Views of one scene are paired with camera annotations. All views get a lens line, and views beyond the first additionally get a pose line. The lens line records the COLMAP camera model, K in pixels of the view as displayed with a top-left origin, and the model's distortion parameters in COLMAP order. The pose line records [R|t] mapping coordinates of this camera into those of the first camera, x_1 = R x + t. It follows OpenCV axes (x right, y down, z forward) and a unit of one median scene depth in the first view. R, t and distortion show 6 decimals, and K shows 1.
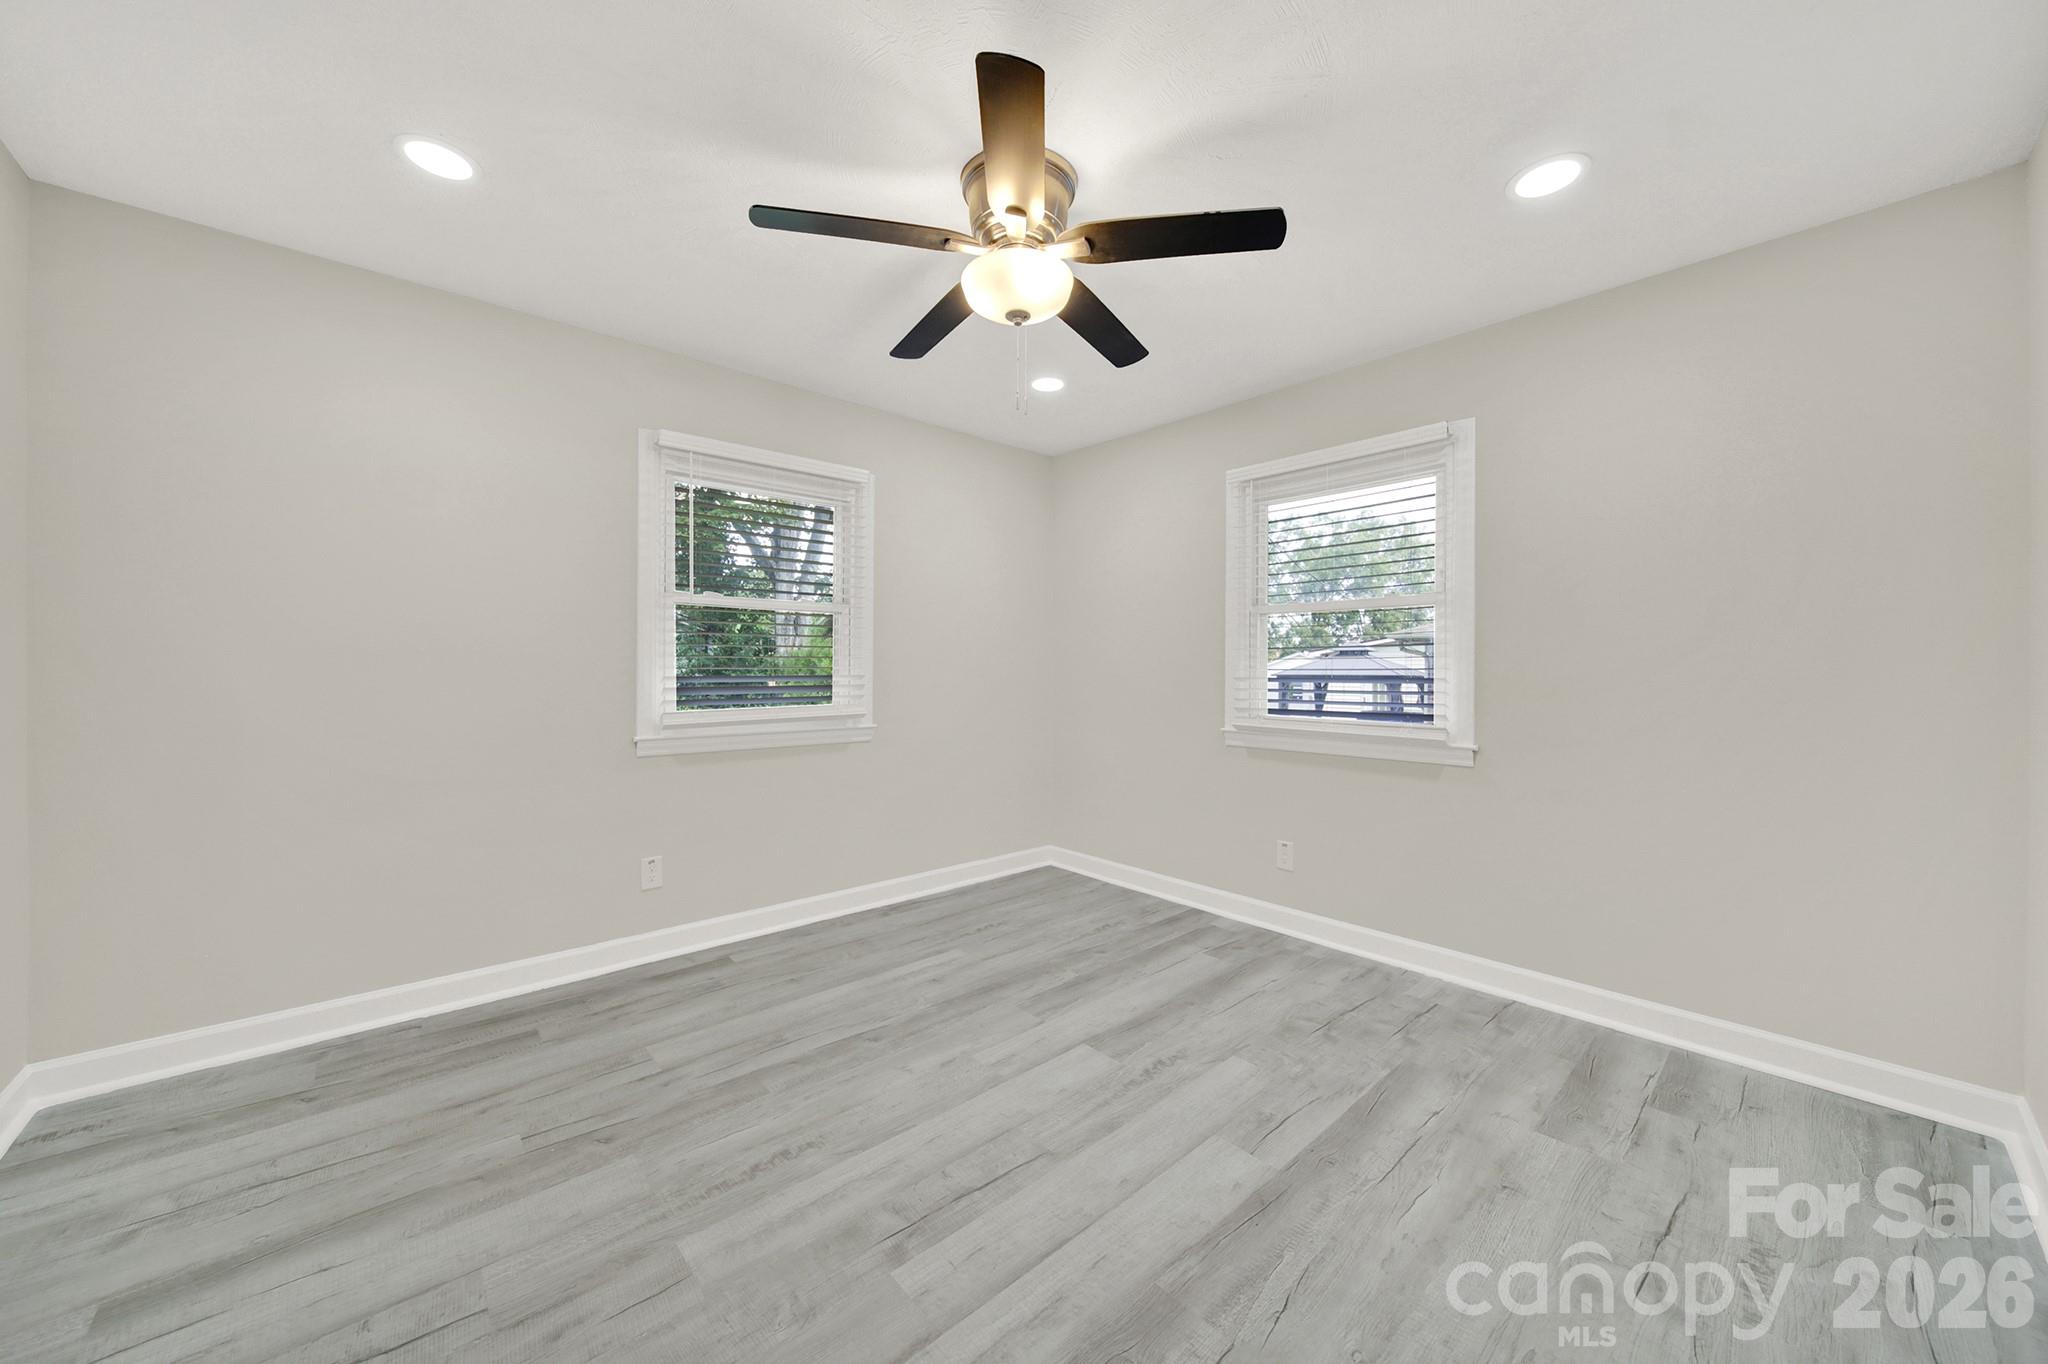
lens RADIAL K [[728.4, 0, 1028.9], [0, 728.4, 670.5], [0, 0, 1]] dist [-0.002101, -0.000229]
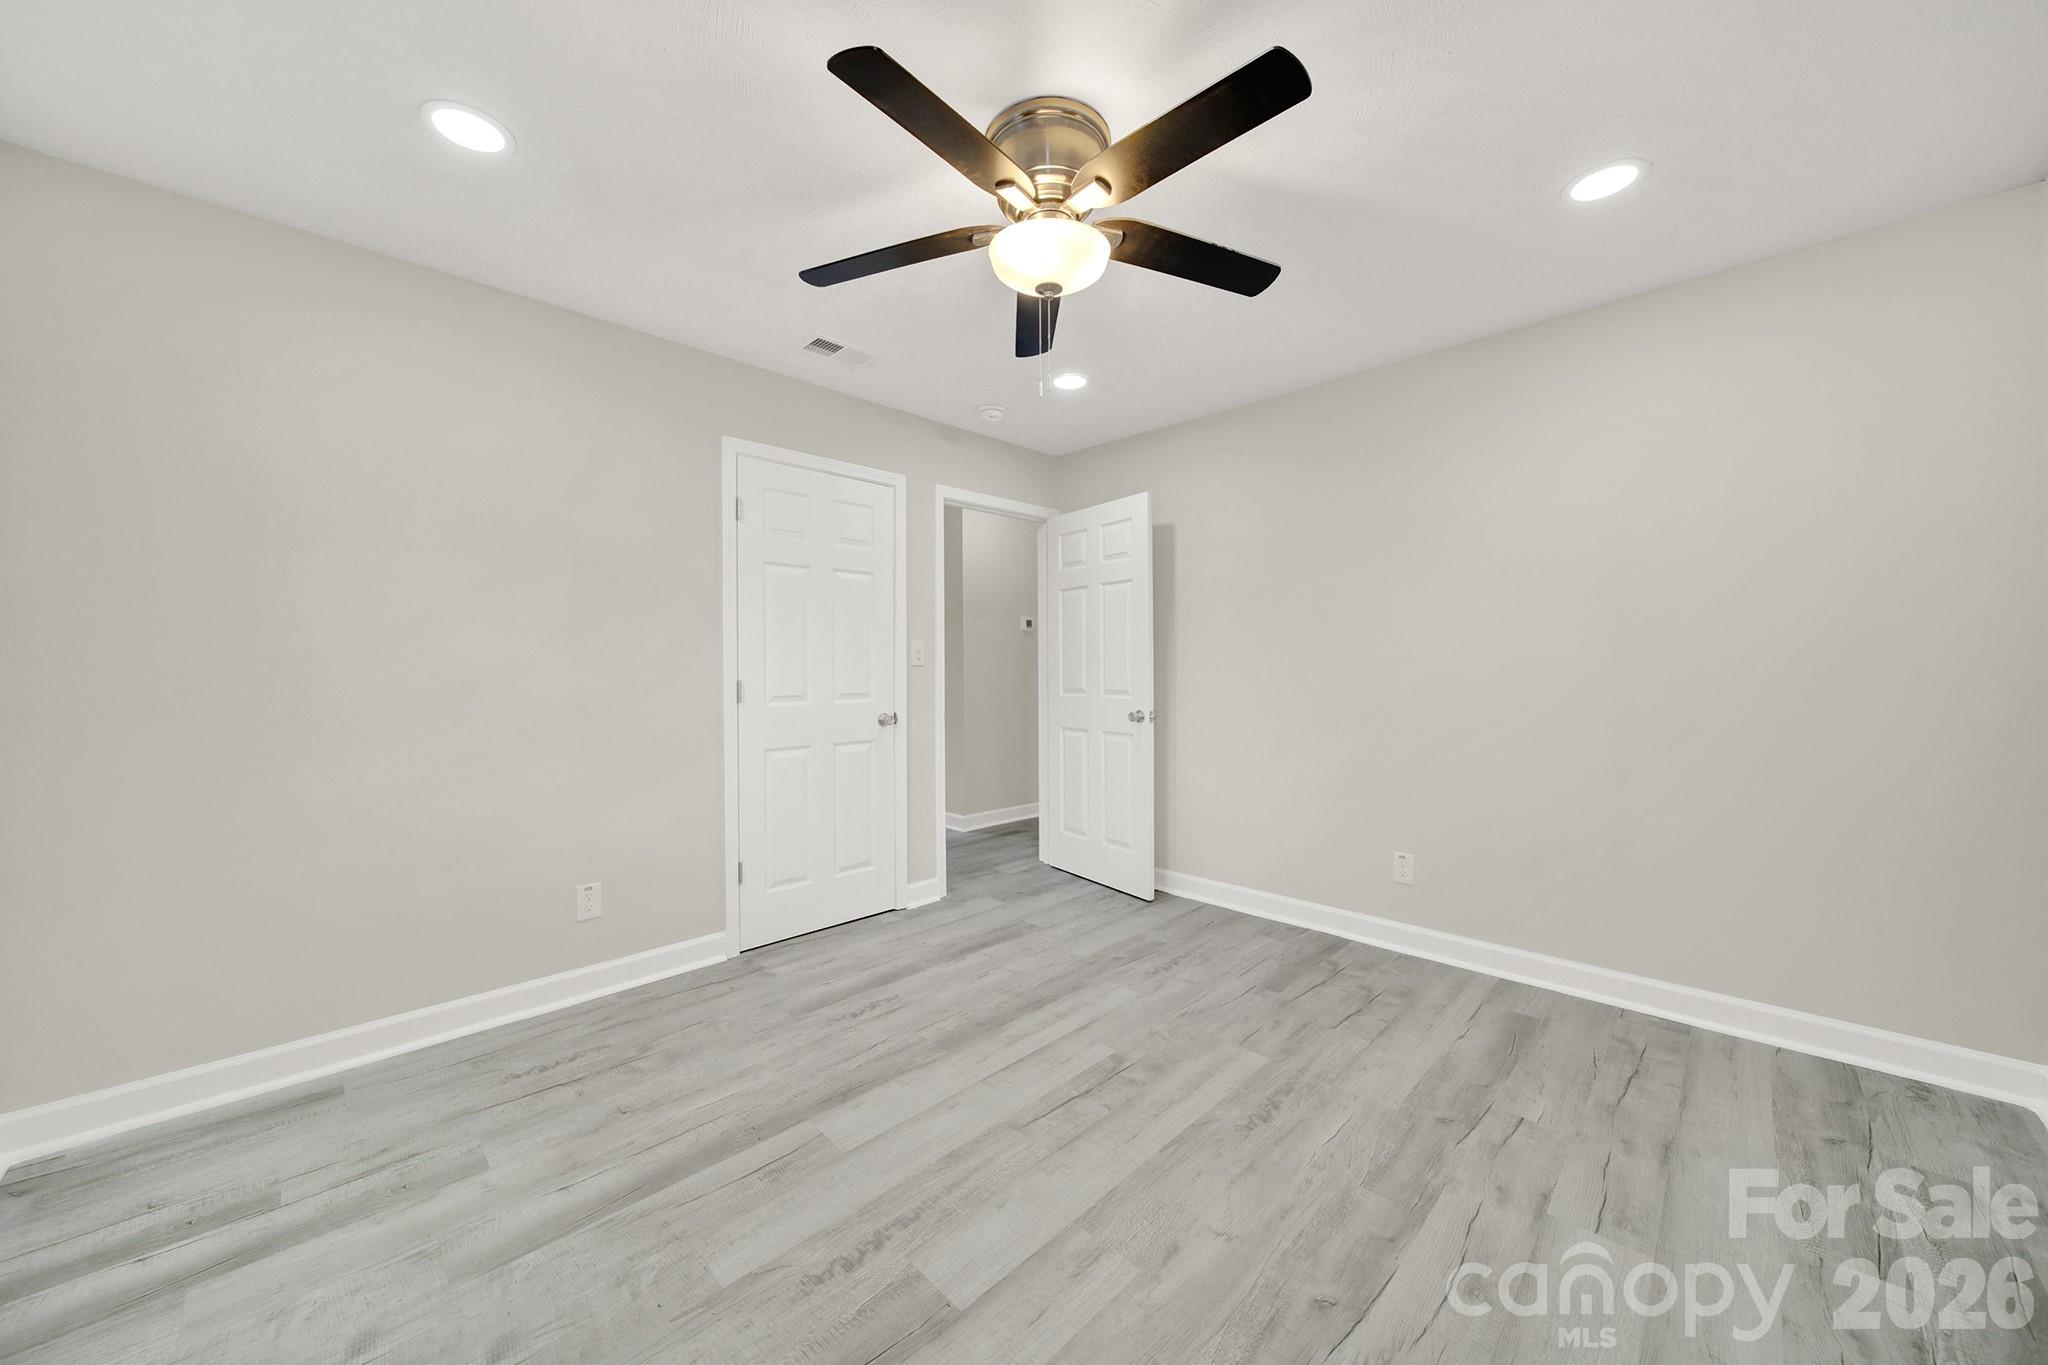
lens RADIAL K [[728.4, 0, 1028.9], [0, 728.4, 671.0], [0, 0, 1]] dist [-0.002101, -0.000229]
pose [[-0.998407, -0.000210, -0.056420, 0.068552], [-0.000452, 0.999991, 0.004278, 0.000109], [0.056418, 0.004297, -0.998398, 2.006069]]
